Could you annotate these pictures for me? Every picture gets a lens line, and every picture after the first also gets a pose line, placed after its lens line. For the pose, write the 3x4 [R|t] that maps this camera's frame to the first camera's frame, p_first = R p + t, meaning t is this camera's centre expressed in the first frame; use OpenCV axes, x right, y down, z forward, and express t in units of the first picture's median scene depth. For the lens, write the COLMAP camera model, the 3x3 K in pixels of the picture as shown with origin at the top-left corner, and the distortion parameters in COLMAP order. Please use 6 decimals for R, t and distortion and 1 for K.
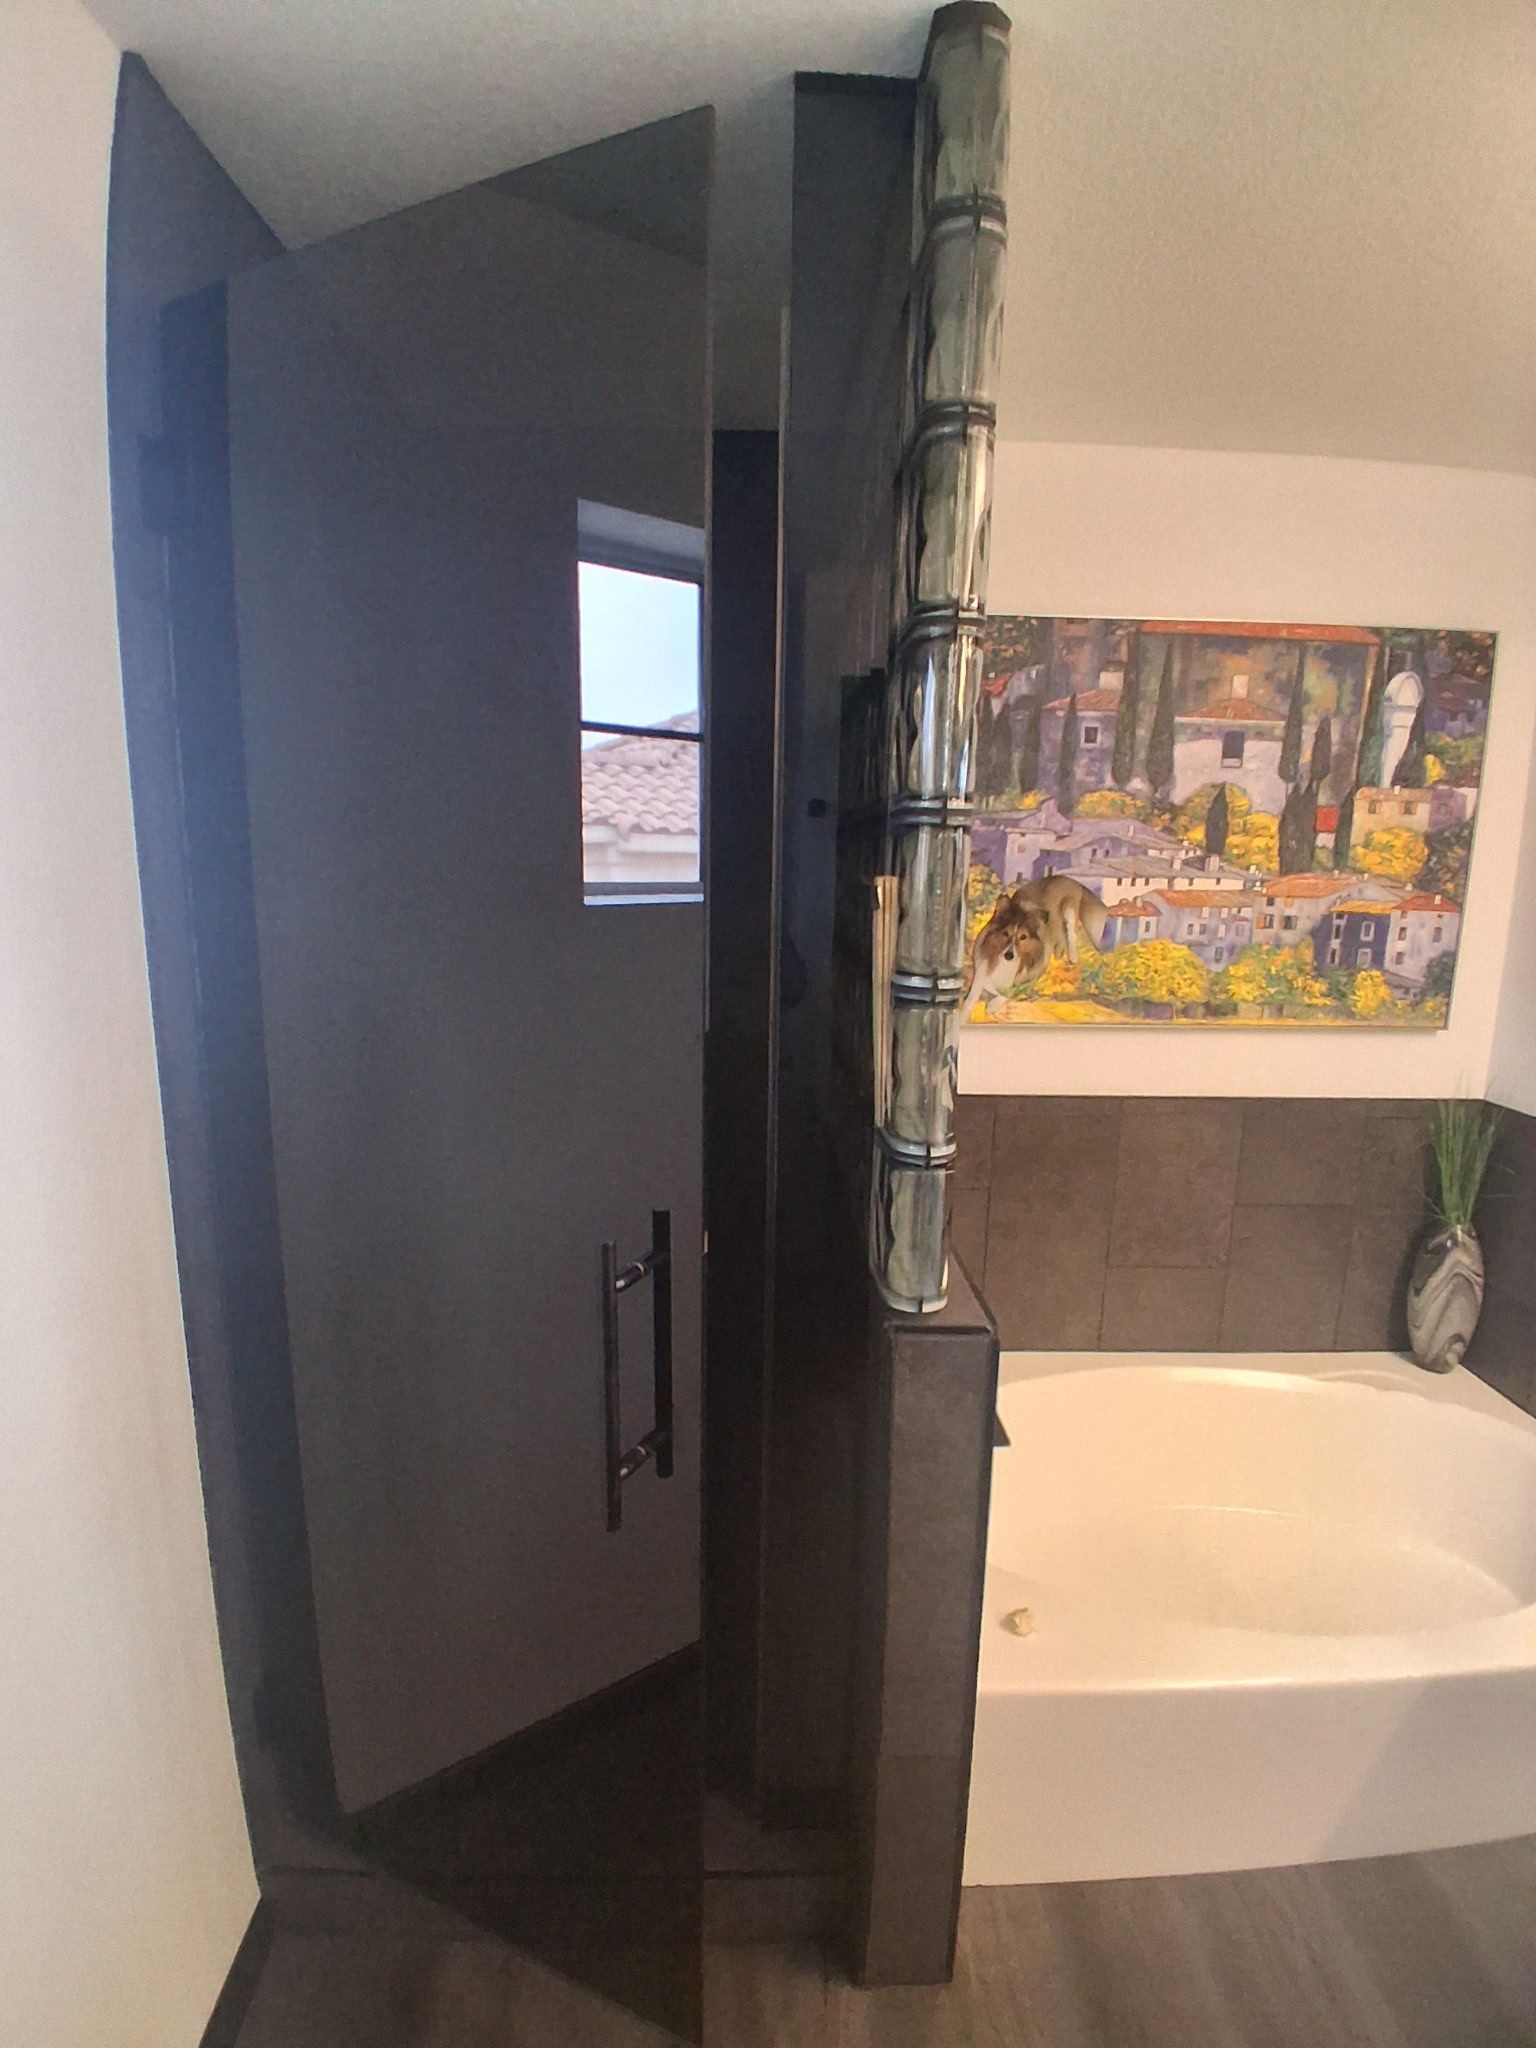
lens RADIAL K [[1019.6, 0, 754.8], [0, 1019.6, 1051.1], [0, 0, 1]] dist [0.013405, -0.047675]
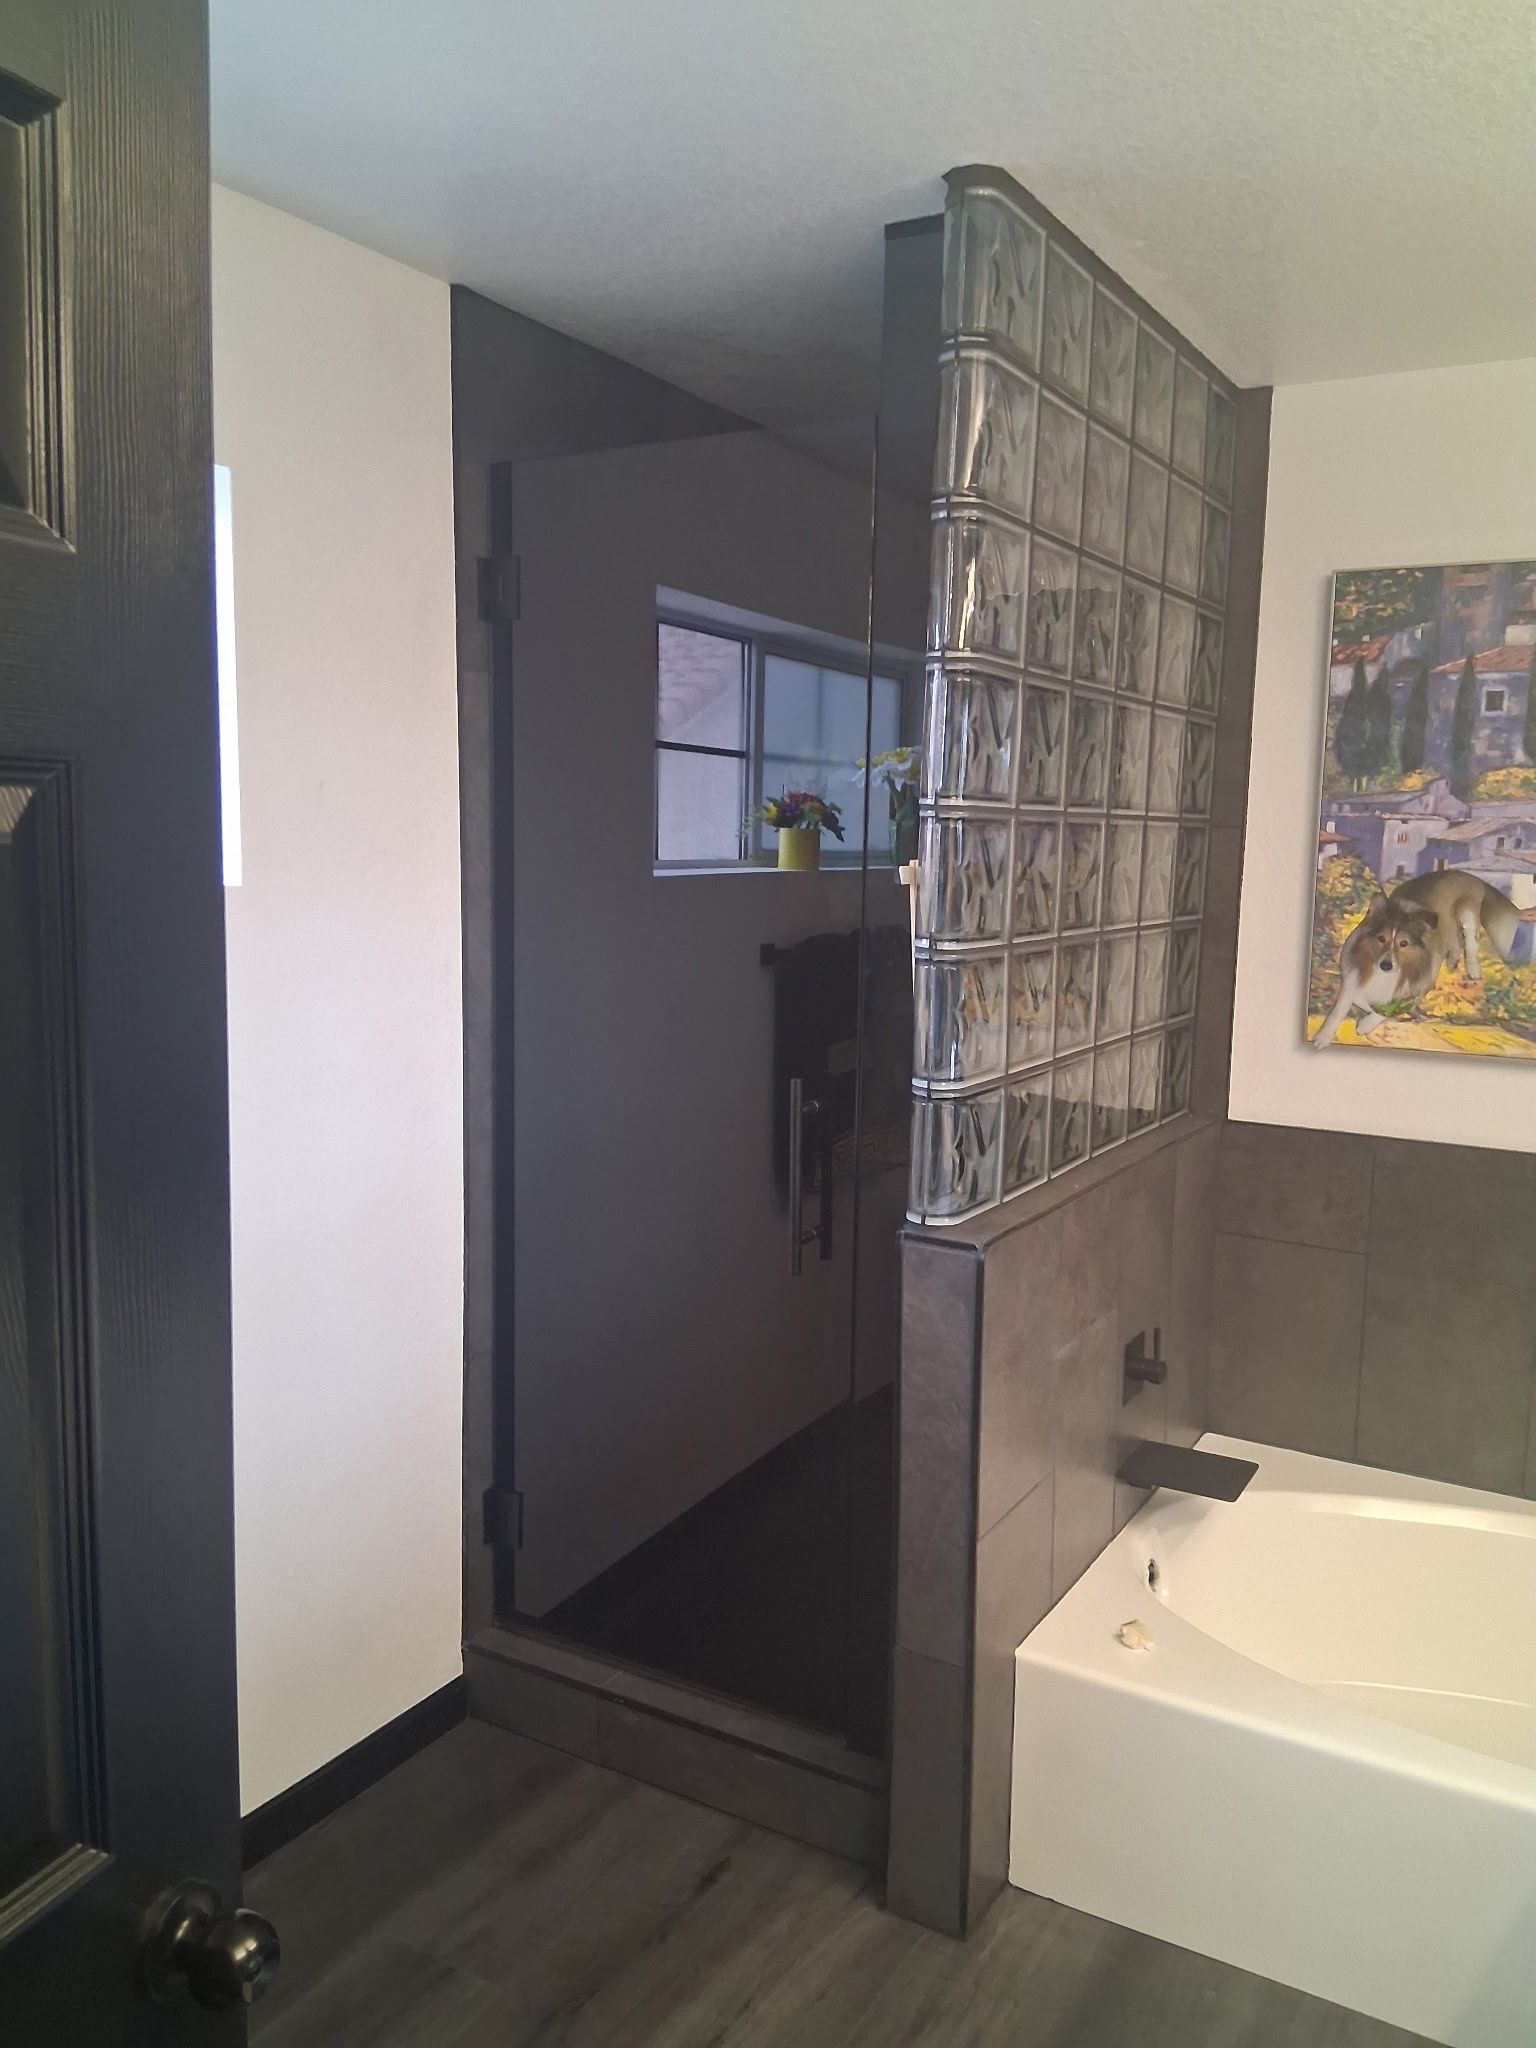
lens RADIAL K [[1547.4, 0, 768.0], [0, 1547.4, 1024.0], [0, 0, 1]] dist [0.118910, -0.215103]
pose [[0.849888, 0.065506, -0.522875, 0.505212], [-0.106981, 0.993029, -0.049482, 0.072596], [0.515989, 0.097992, 0.850972, -0.348610]]
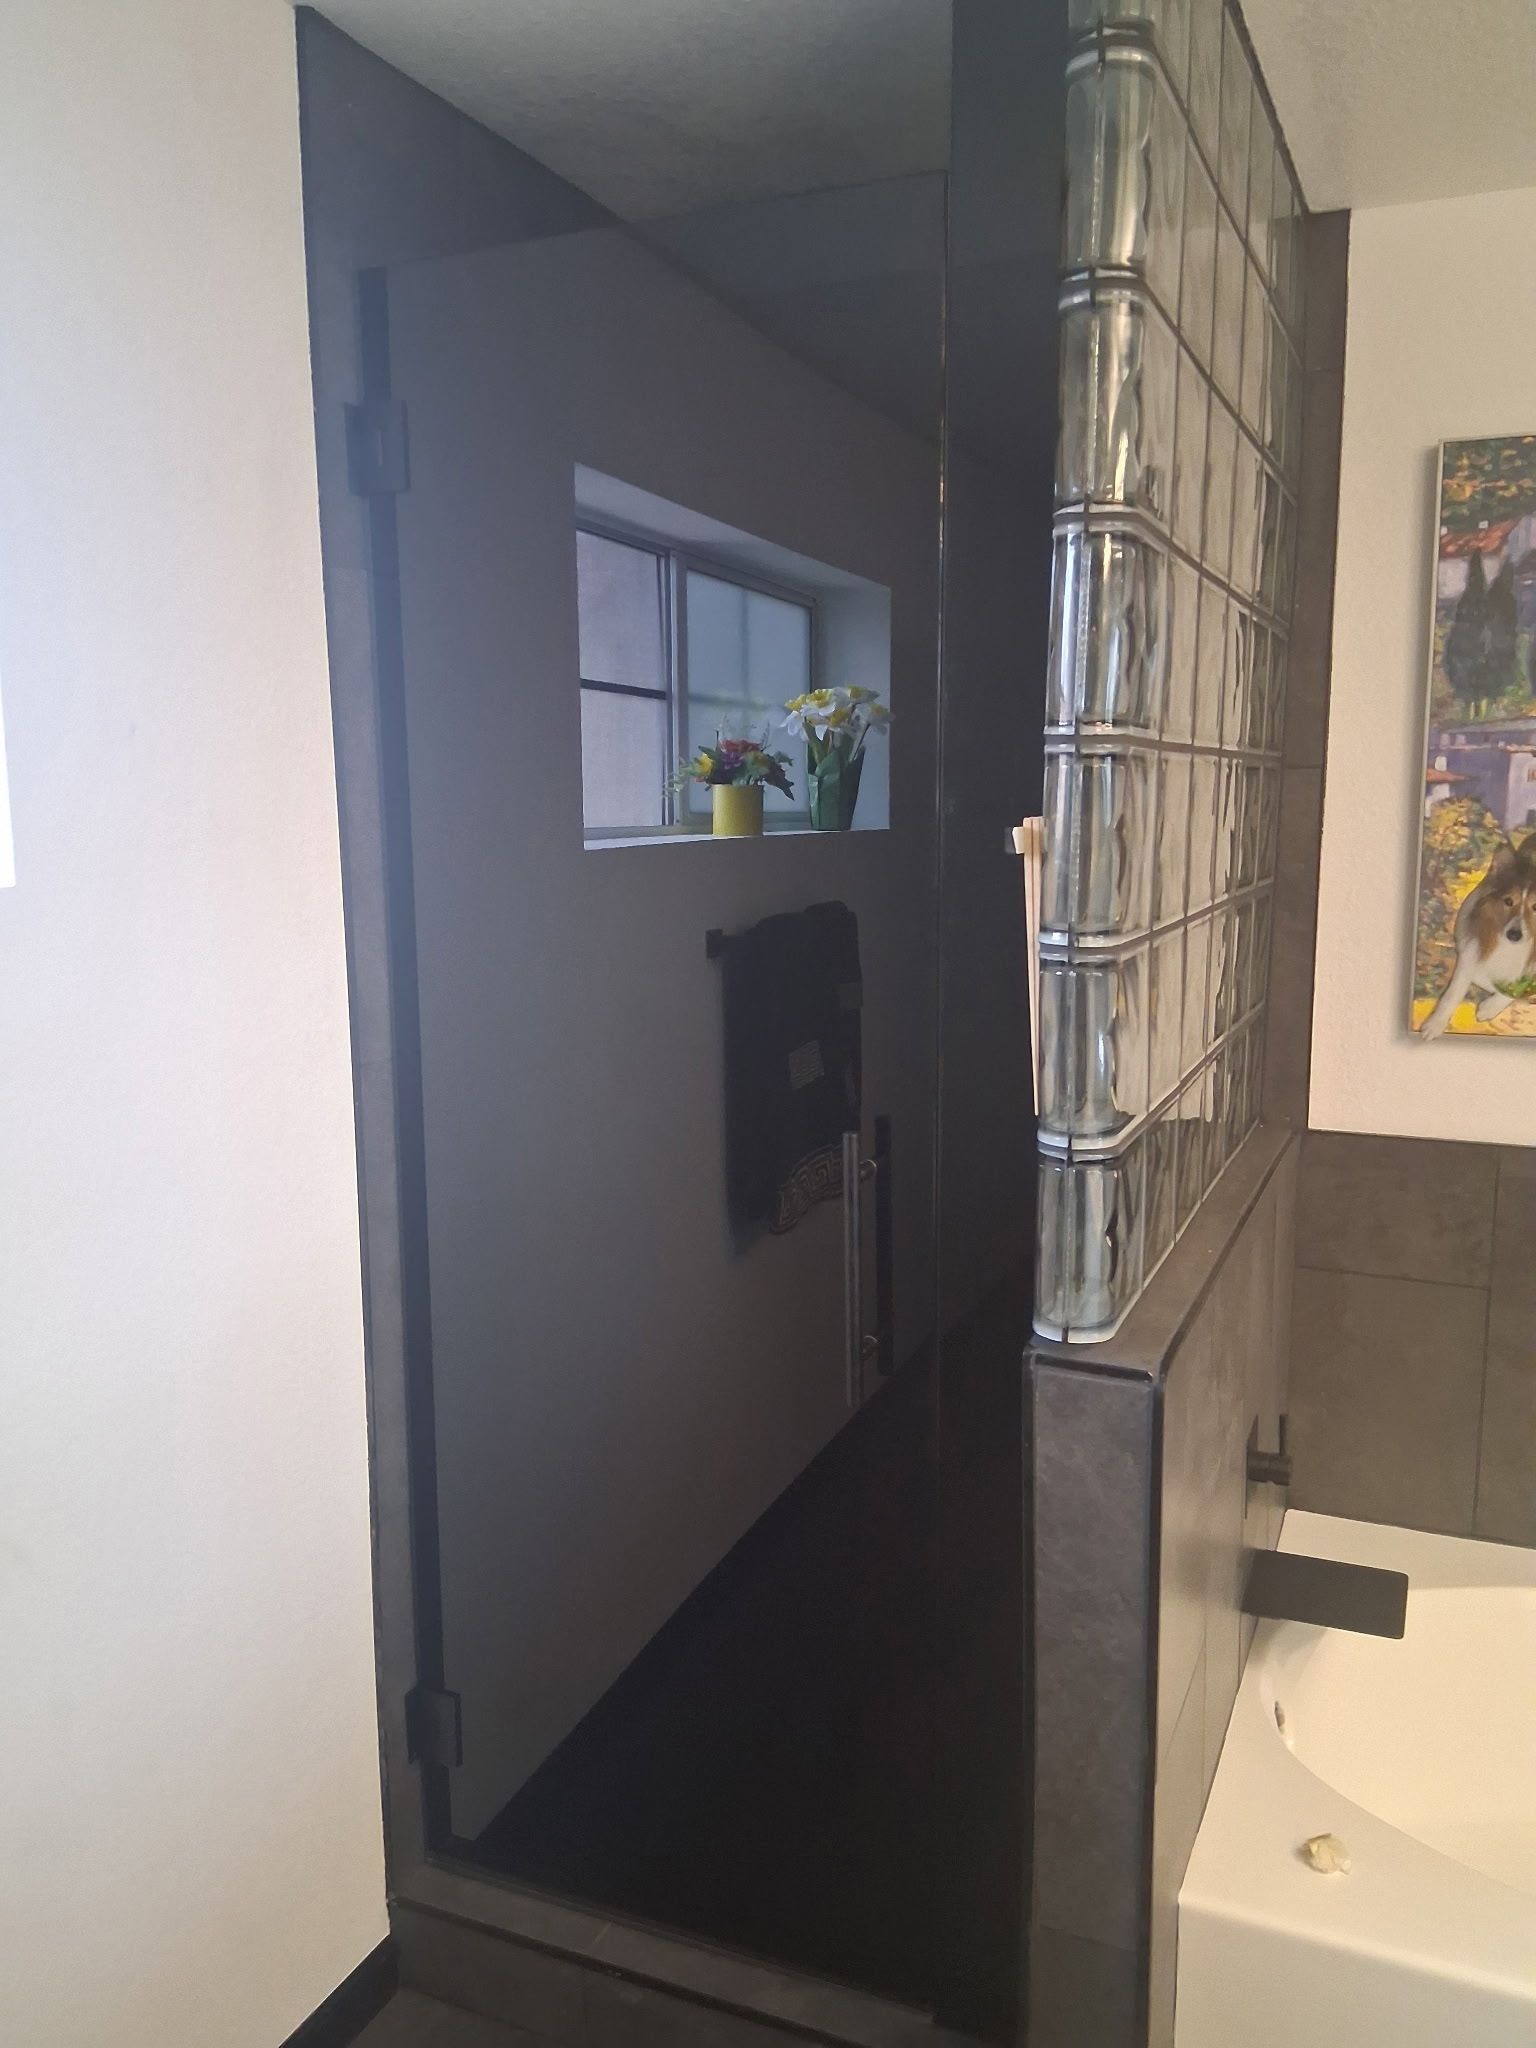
lens RADIAL K [[1547.4, 0, 768.0], [0, 1547.4, 1024.0], [0, 0, 1]] dist [0.118910, -0.215103]
pose [[0.904555, 0.041199, -0.424362, 0.253184], [-0.062104, 0.997437, -0.035543, 0.032568], [0.421810, 0.058505, 0.904795, -0.135664]]
